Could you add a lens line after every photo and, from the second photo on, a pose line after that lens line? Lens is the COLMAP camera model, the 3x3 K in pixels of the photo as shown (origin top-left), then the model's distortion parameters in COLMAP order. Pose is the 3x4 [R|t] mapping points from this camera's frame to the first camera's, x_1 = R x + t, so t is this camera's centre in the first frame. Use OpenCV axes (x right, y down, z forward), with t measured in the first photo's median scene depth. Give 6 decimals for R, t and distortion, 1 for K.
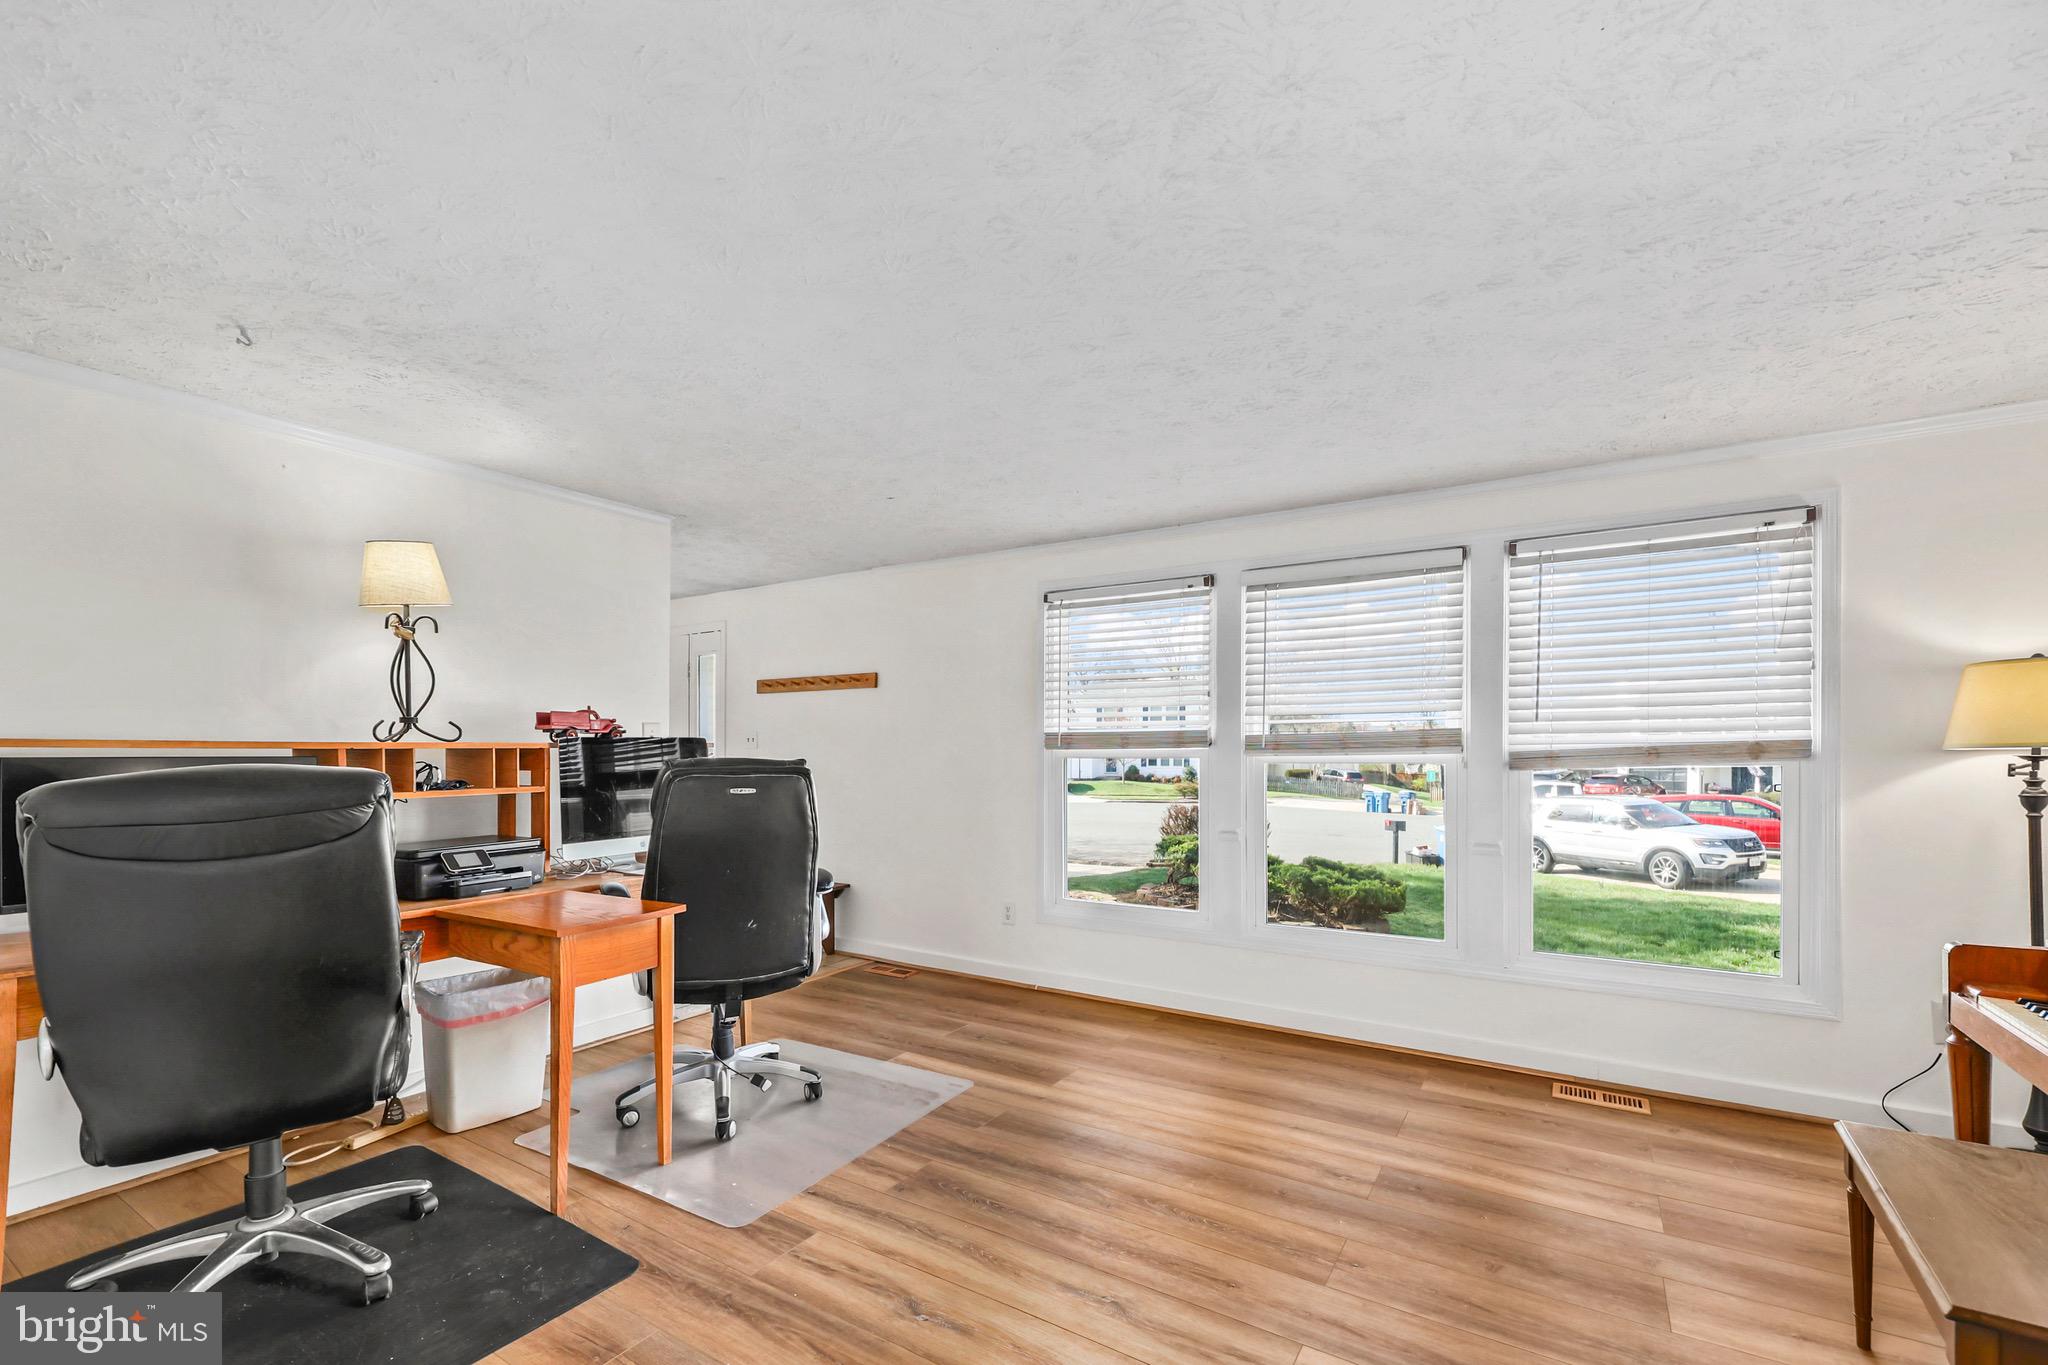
lens RADIAL K [[880.4, 0, 1026.7], [0, 880.4, 731.3], [0, 0, 1]] dist [-0.001934, 0.000556]
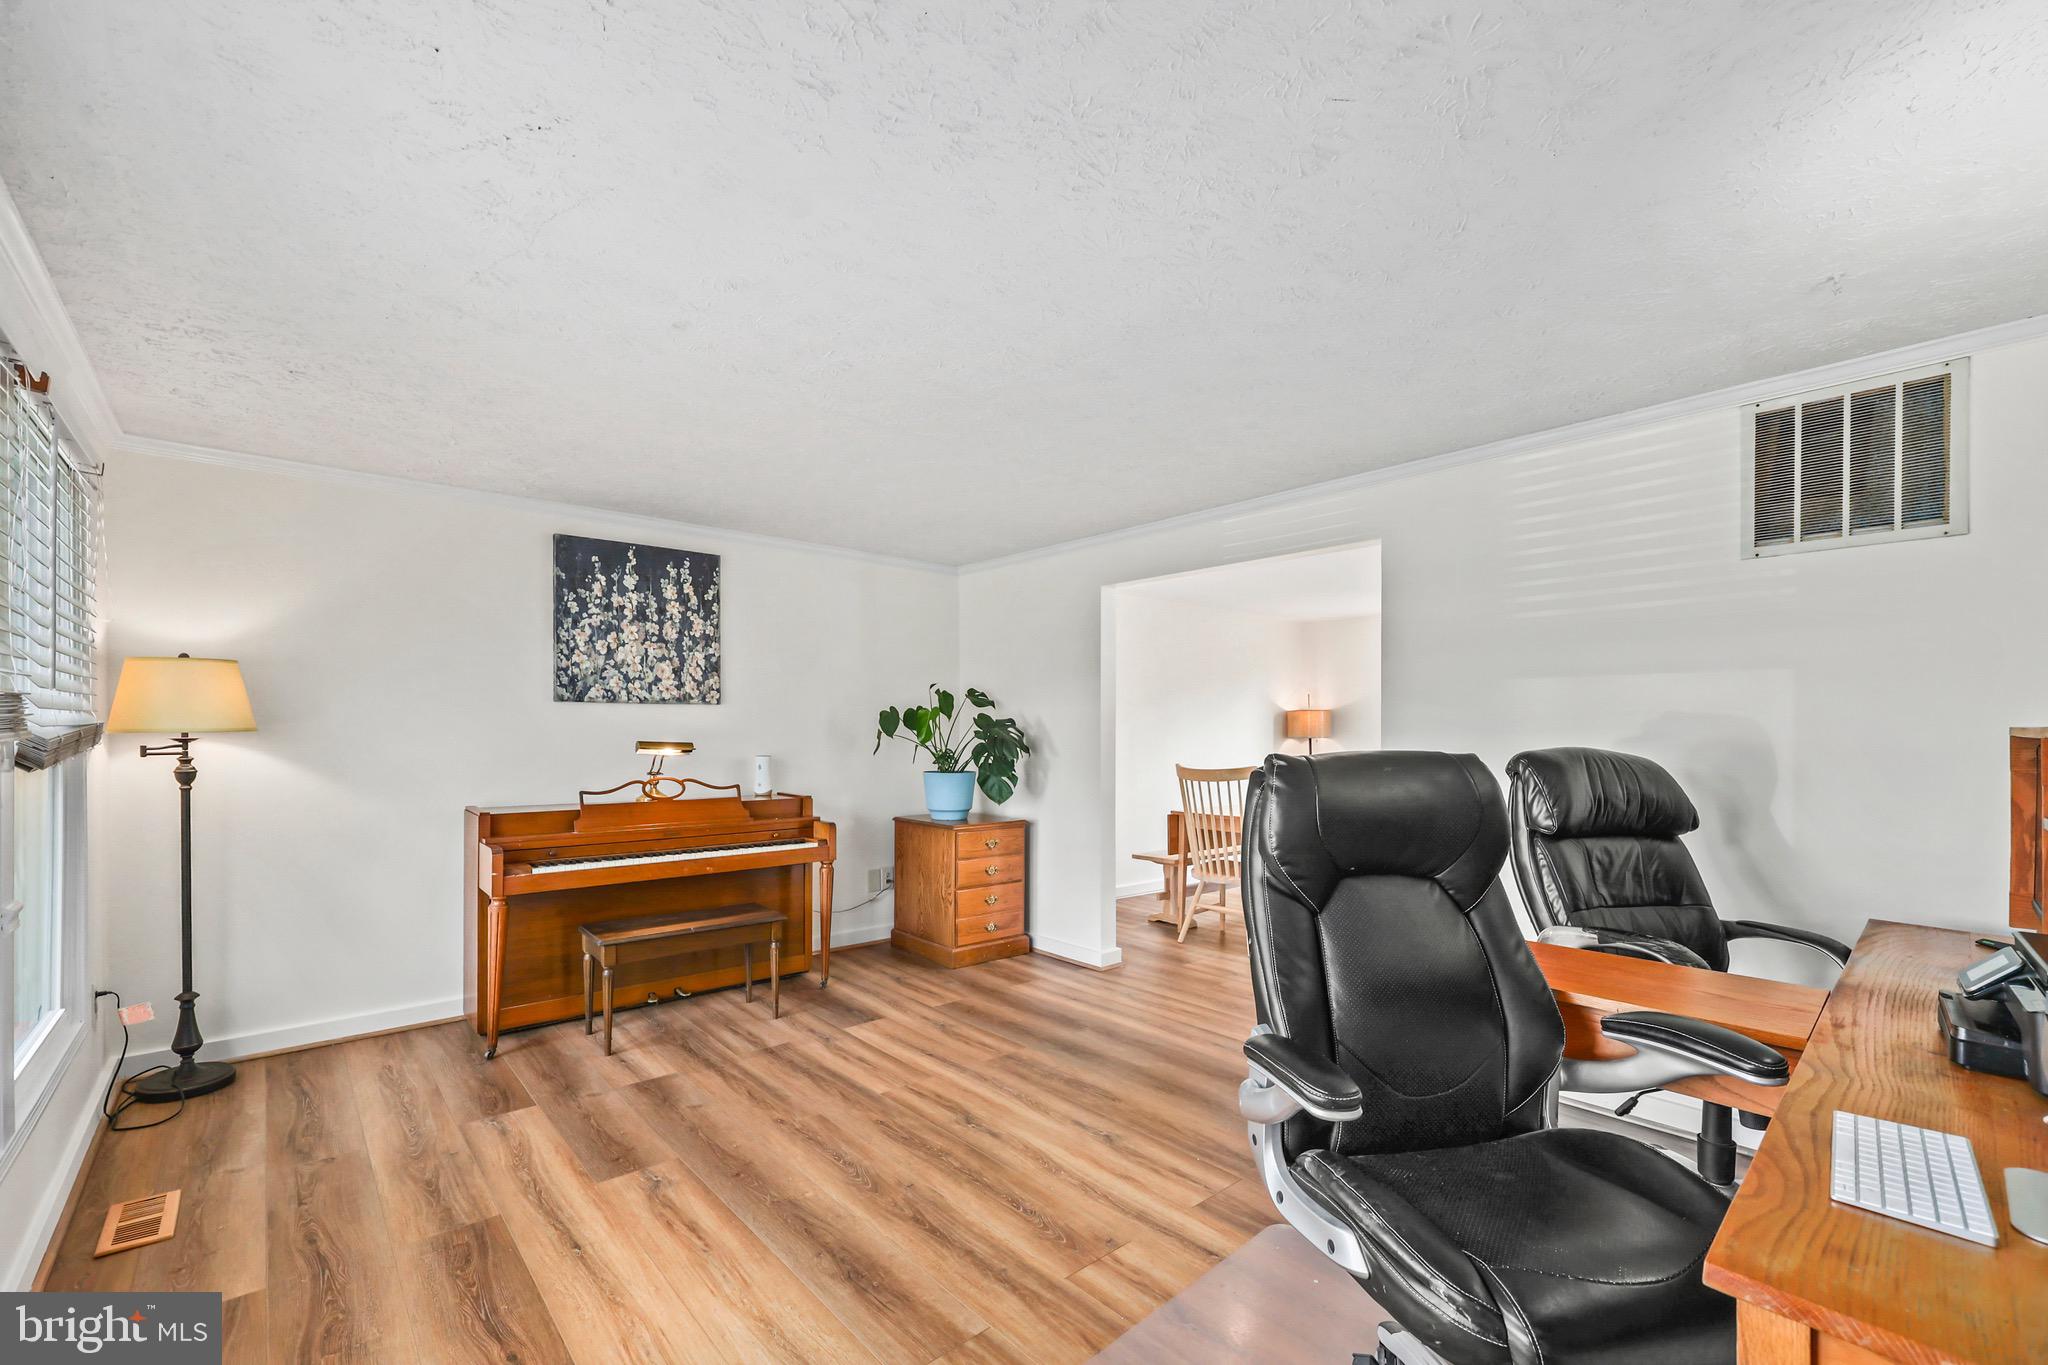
lens RADIAL K [[880.4, 0, 1026.7], [0, 880.4, 731.3], [0, 0, 1]] dist [-0.001934, 0.000556]
pose [[-0.960820, -0.001733, 0.277169, -0.299639], [-0.005727, 0.999891, -0.013601, 0.027958], [-0.277115, -0.014655, -0.960725, 1.840301]]
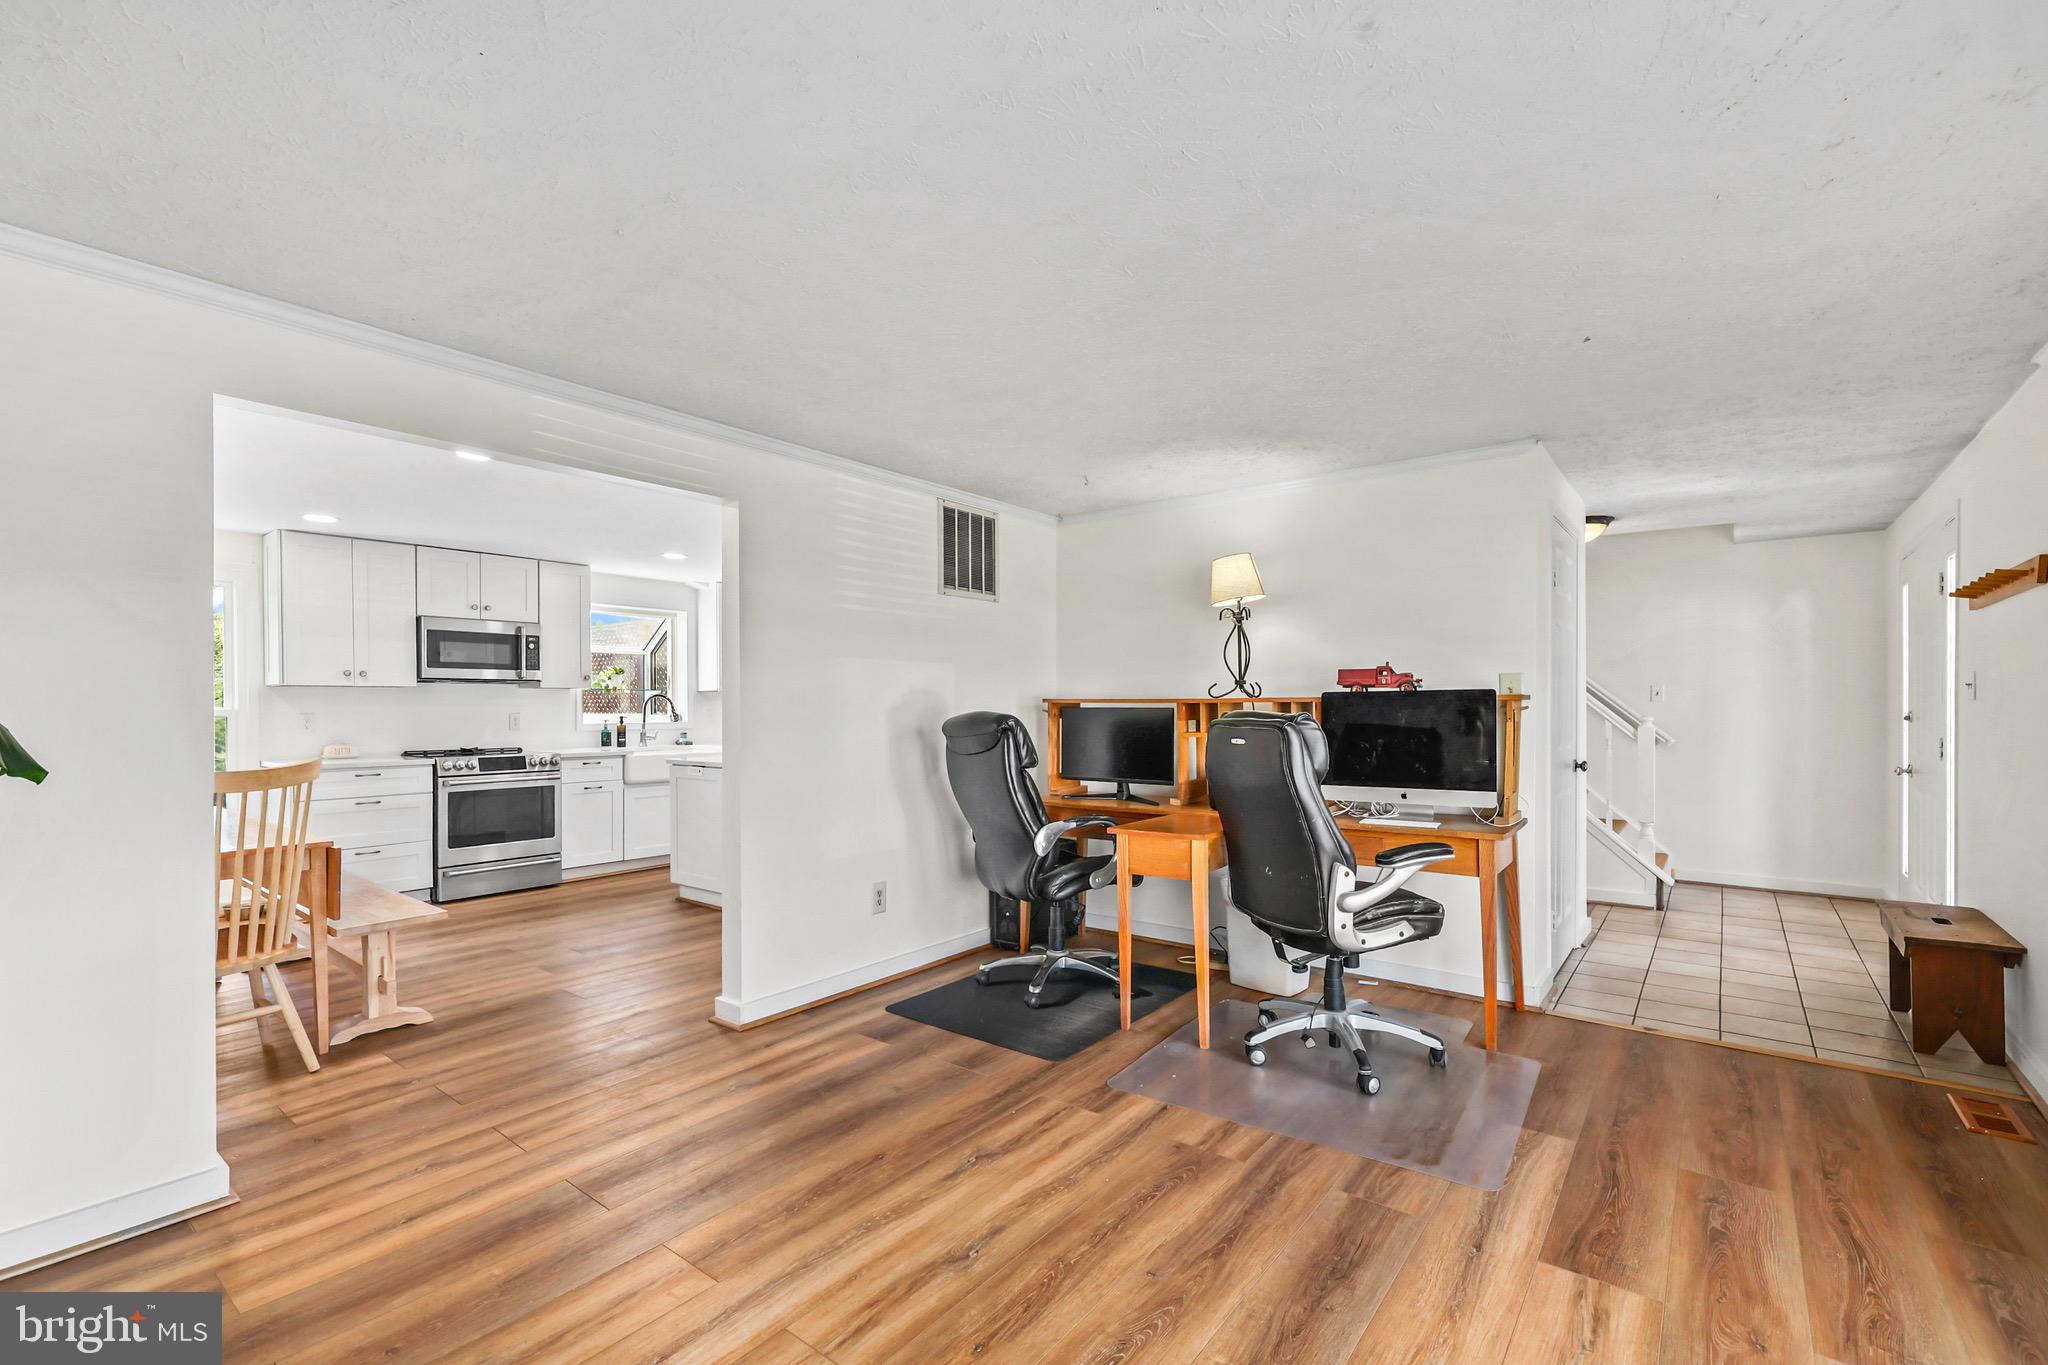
lens RADIAL K [[895.1, 0, 1026.0], [0, 895.1, 710.0], [0, 0, 1]] dist [-0.000002, 0.000087]
pose [[-0.092391, 0.006520, -0.995701, 0.859077], [0.018783, 0.999812, 0.004804, 0.020882], [0.995546, -0.018259, -0.092496, 0.919818]]
